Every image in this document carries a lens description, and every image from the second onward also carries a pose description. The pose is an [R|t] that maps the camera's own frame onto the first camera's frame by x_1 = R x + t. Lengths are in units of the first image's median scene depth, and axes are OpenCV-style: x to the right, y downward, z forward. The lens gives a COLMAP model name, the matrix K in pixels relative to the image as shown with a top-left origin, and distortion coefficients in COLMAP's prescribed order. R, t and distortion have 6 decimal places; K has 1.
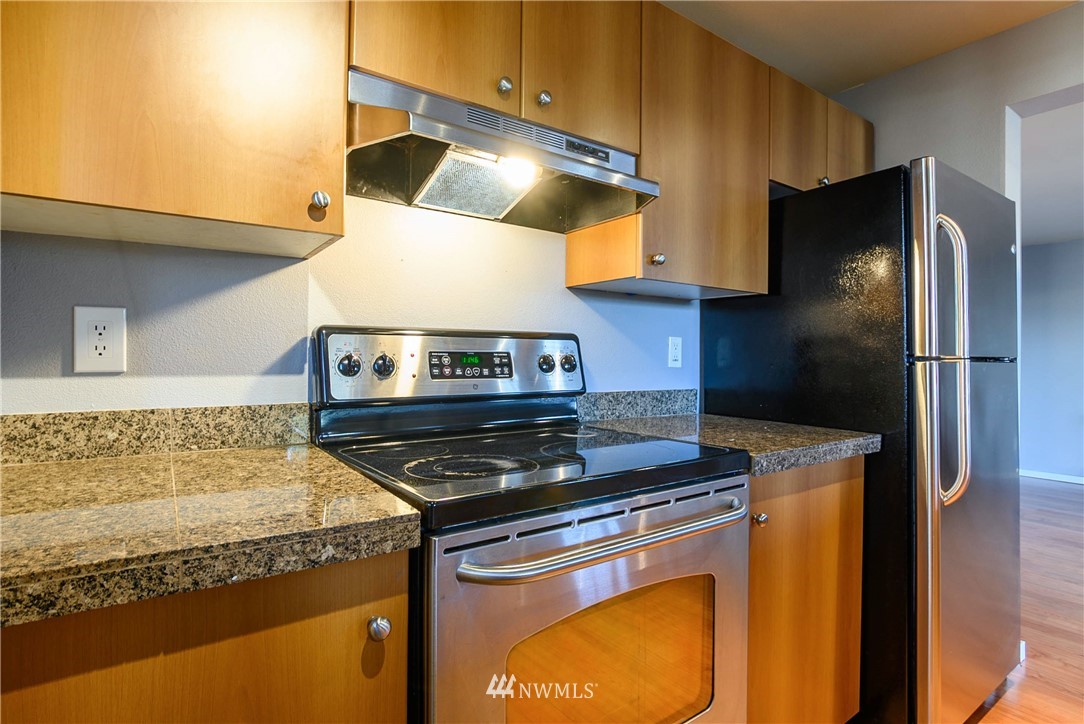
lens RADIAL K [[539.6, 0, 542.9], [0, 539.6, 355.0], [0, 0, 1]] dist [-0.026966, 0.010755]
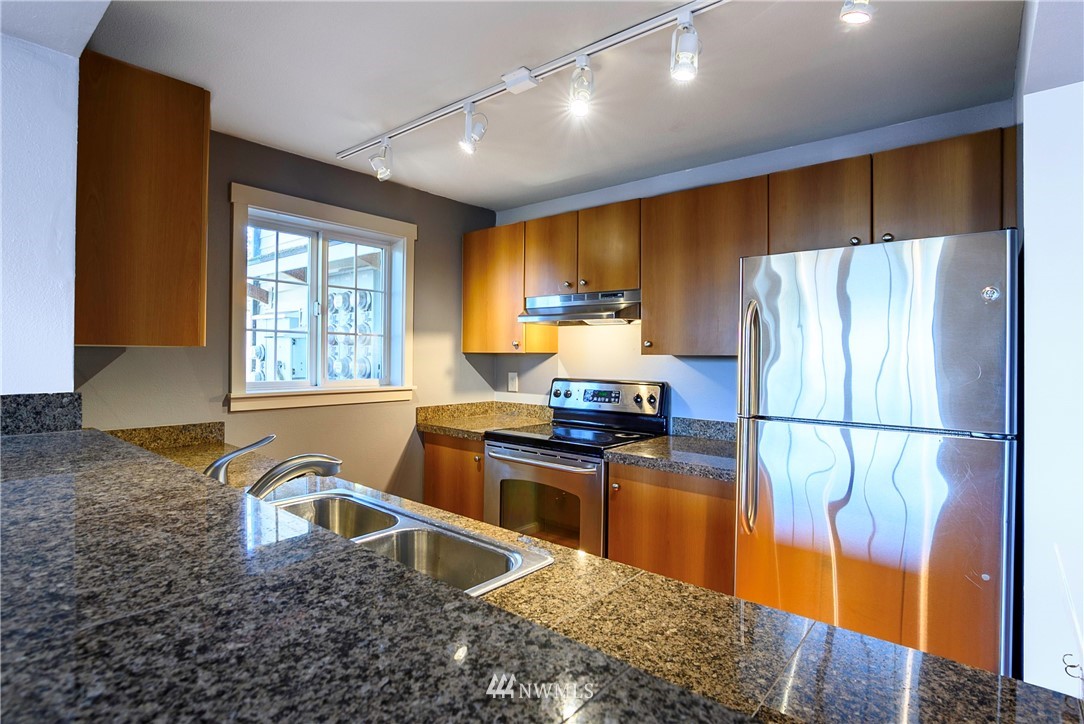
lens RADIAL K [[539.6, 0, 542.9], [0, 539.6, 355.0], [0, 0, 1]] dist [-0.026966, 0.010755]
pose [[0.259255, -0.004991, -0.965796, 1.948561], [-0.007299, 0.999948, -0.007127, -0.133609], [0.965781, 0.008897, 0.259205, 0.207532]]
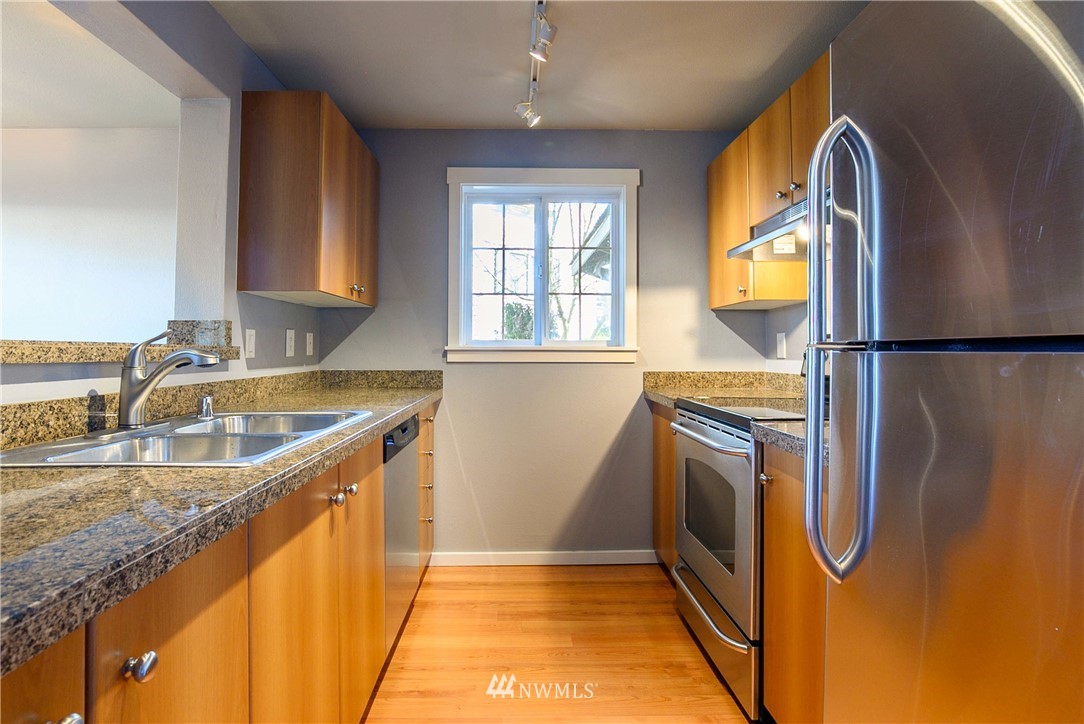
lens RADIAL K [[549.7, 0, 524.8], [0, 549.7, 334.1], [0, 0, 1]] dist [-0.028763, 0.011284]
pose [[-0.560837, -0.032183, -0.827300, 1.558347], [-0.004435, 0.999347, -0.035869, 0.013314], [0.827914, -0.016447, -0.560614, 1.091733]]
